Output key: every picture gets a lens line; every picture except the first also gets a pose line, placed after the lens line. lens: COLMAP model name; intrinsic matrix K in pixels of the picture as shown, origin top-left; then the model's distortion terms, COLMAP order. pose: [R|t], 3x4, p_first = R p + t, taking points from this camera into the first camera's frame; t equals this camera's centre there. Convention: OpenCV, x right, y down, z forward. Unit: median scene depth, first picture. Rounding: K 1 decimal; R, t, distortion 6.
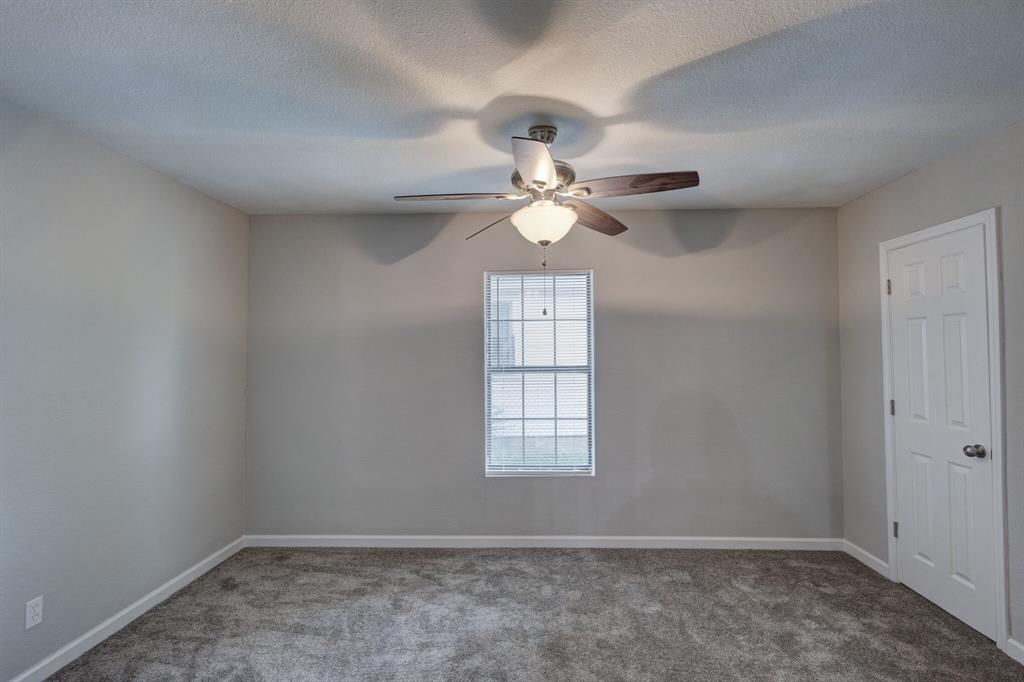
lens RADIAL K [[471.5, 0, 506.9], [0, 471.5, 340.4], [0, 0, 1]] dist [0.001046, -0.000758]
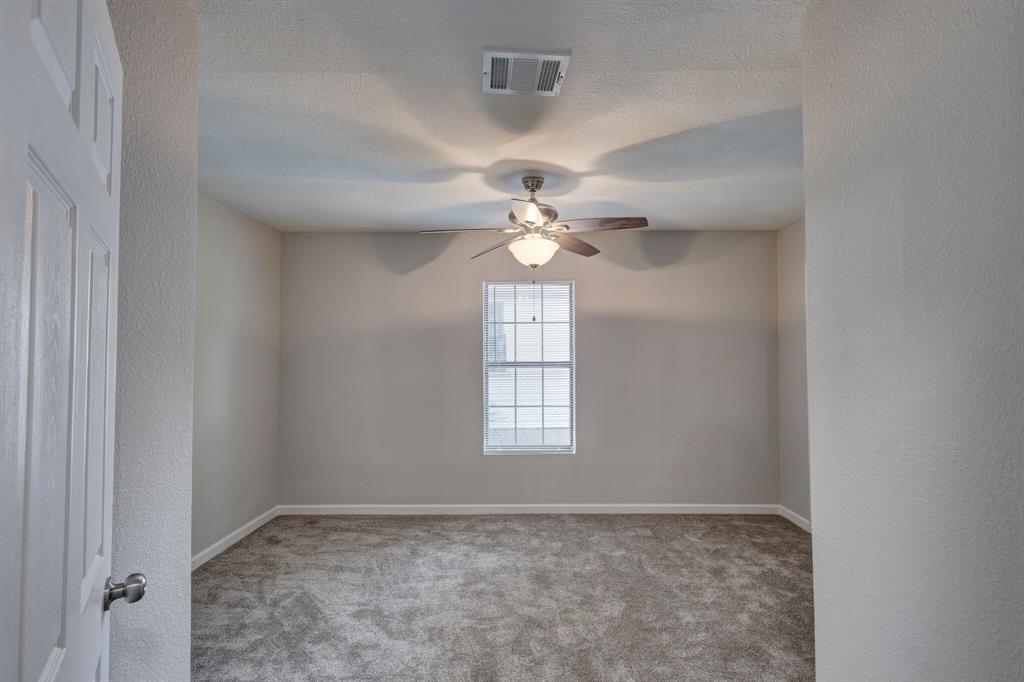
lens RADIAL K [[471.5, 0, 501.2], [0, 471.5, 339.8], [0, 0, 1]] dist [0.001046, -0.000758]
pose [[0.999939, 0.003330, 0.010507, -0.018883], [-0.003353, 0.999992, 0.002217, -0.003629], [-0.010500, -0.002252, 0.999942, -0.238516]]
